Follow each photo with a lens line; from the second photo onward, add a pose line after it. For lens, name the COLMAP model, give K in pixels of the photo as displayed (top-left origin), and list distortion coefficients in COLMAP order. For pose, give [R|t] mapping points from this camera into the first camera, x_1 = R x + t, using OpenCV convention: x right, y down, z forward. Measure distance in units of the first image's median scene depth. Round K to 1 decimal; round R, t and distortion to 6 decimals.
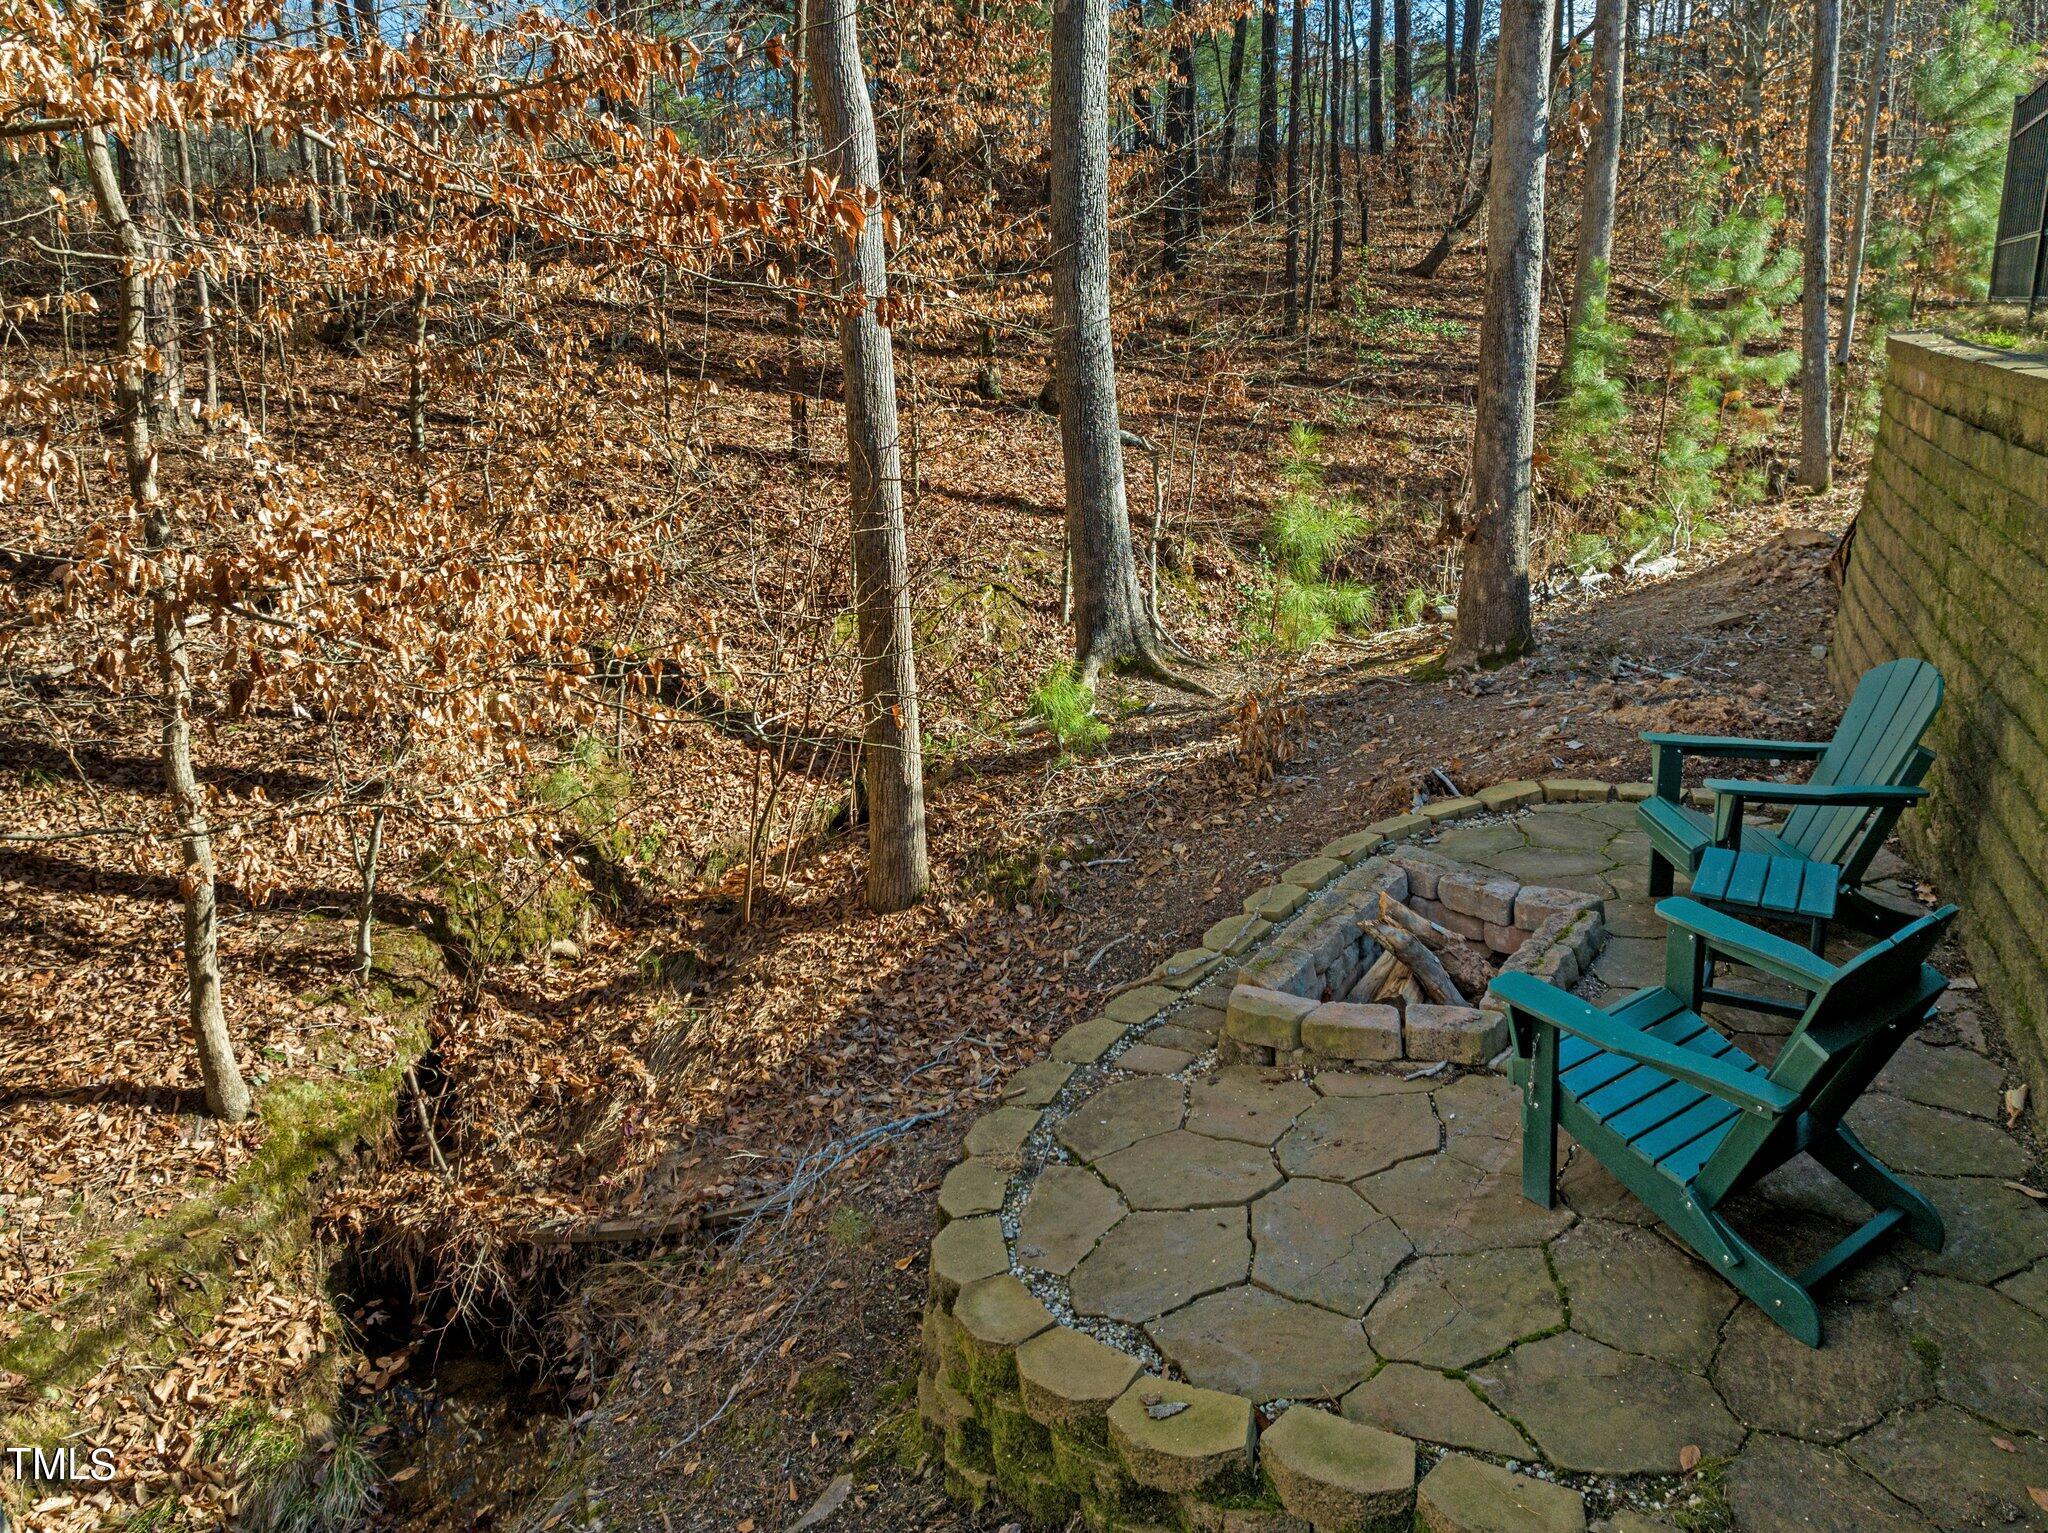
lens RADIAL K [[1518.6, 0, 1010.6], [0, 1518.6, 648.3], [0, 0, 1]] dist [-0.019095, -0.016303]
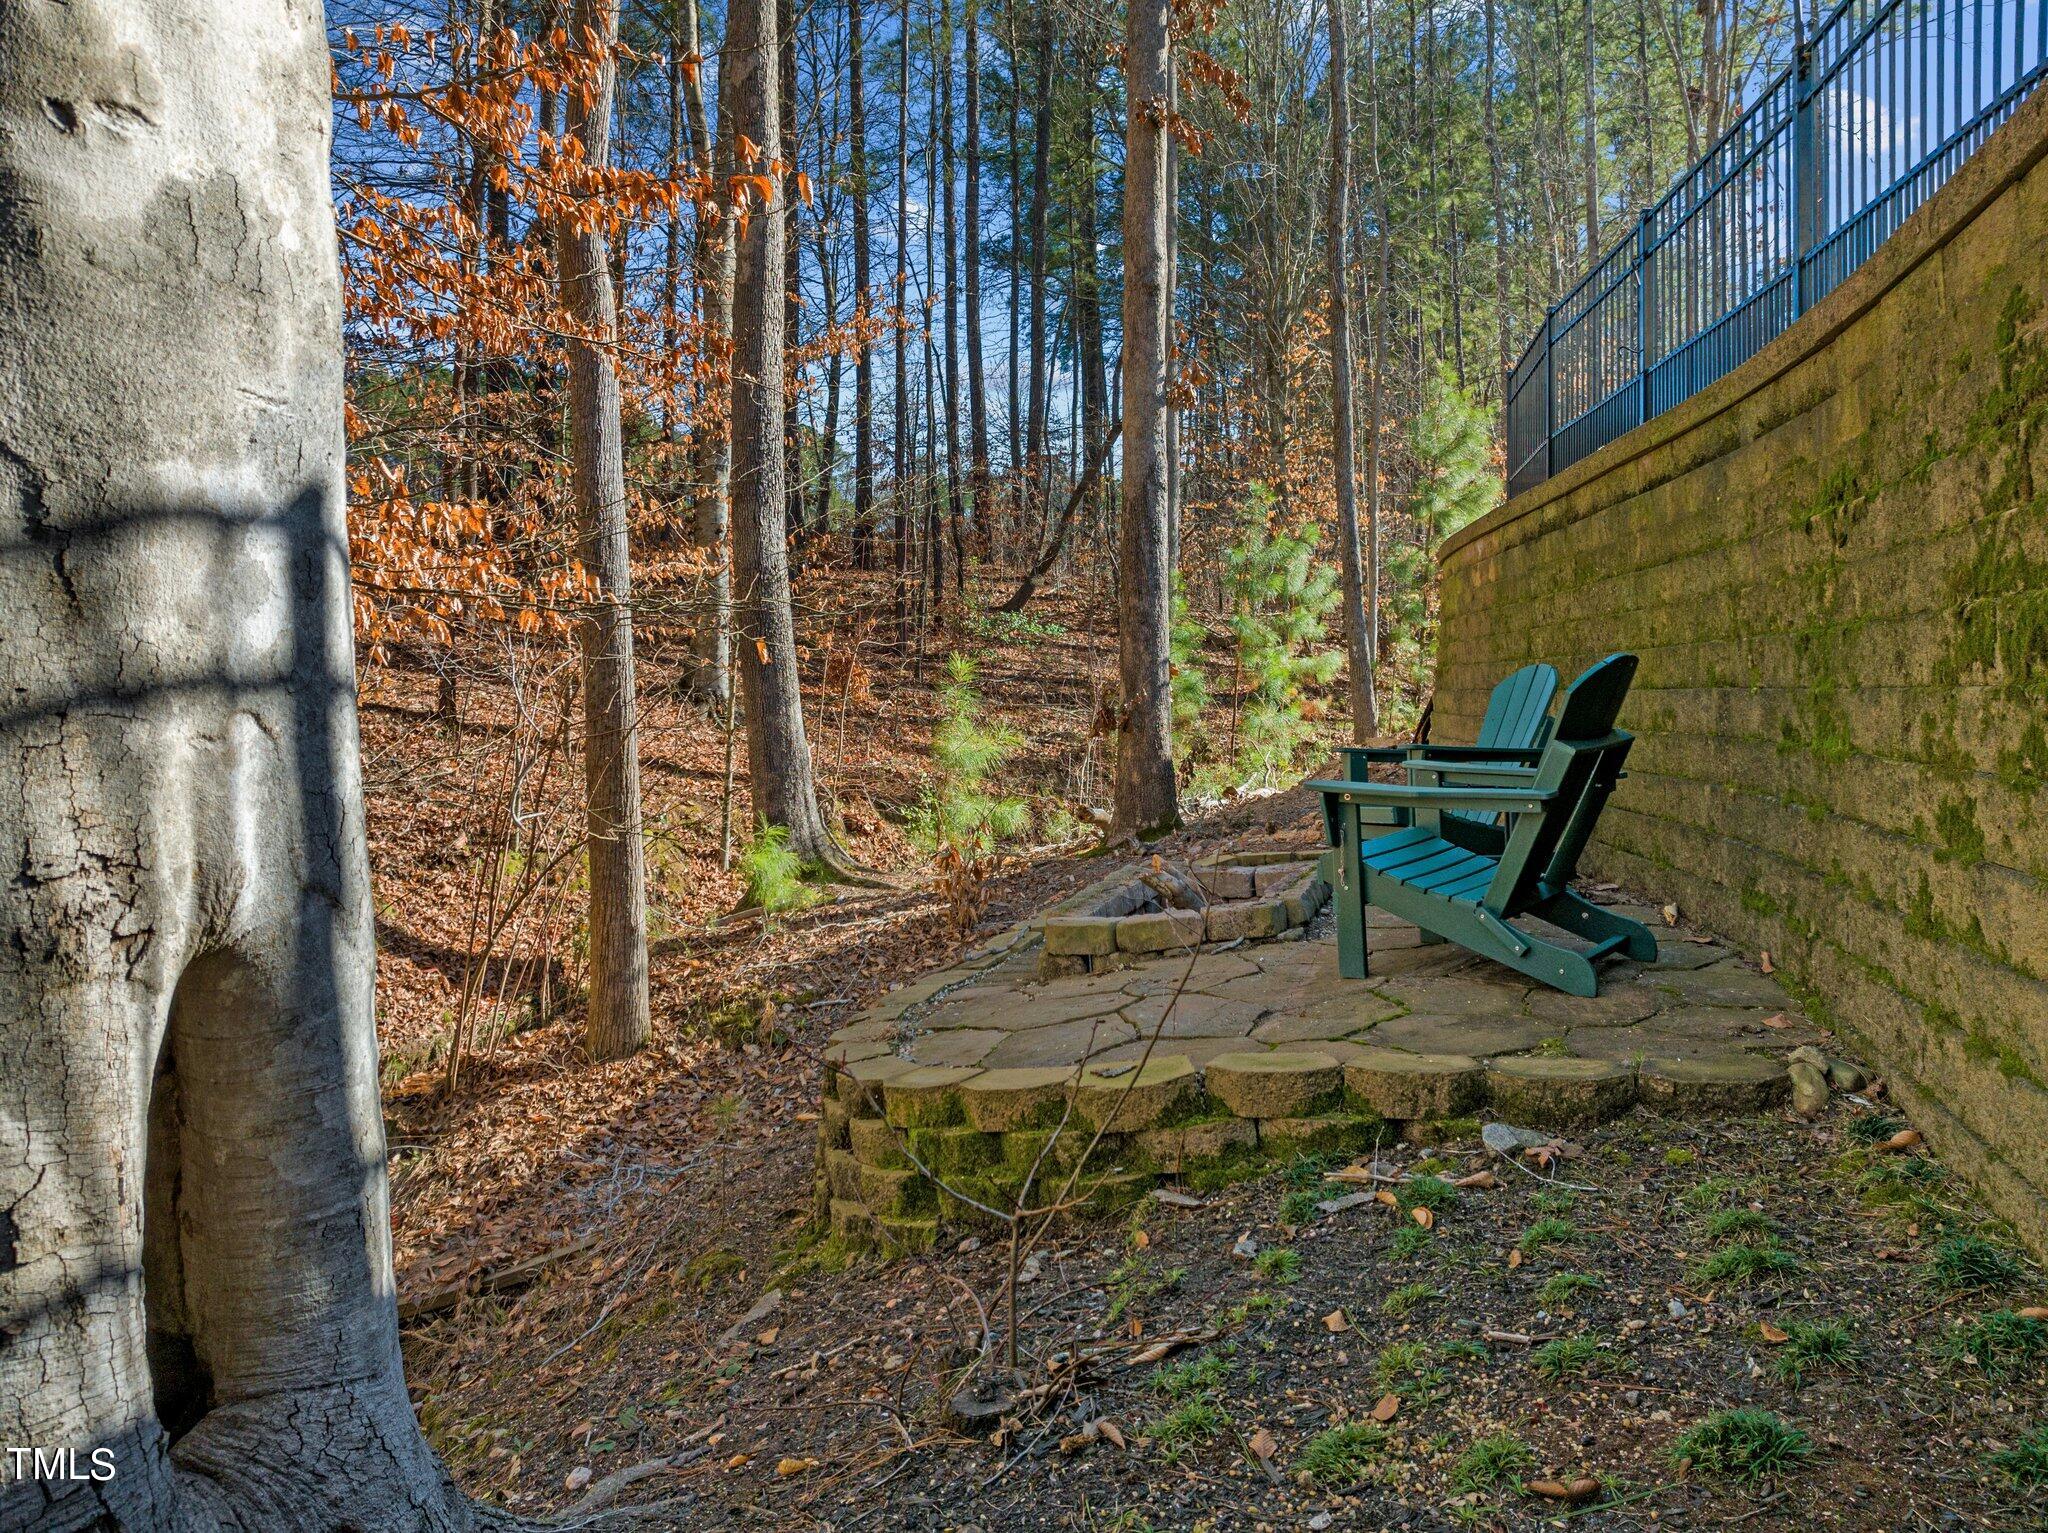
lens RADIAL K [[1499.4, 0, 1026.8], [0, 1499.4, 672.4], [0, 0, 1]] dist [-0.026170, 0.001701]
pose [[0.958545, 0.012148, 0.284684, -0.089991], [0.054652, 0.972704, -0.225524, 0.143675], [-0.279653, 0.231733, 0.931716, -0.034078]]
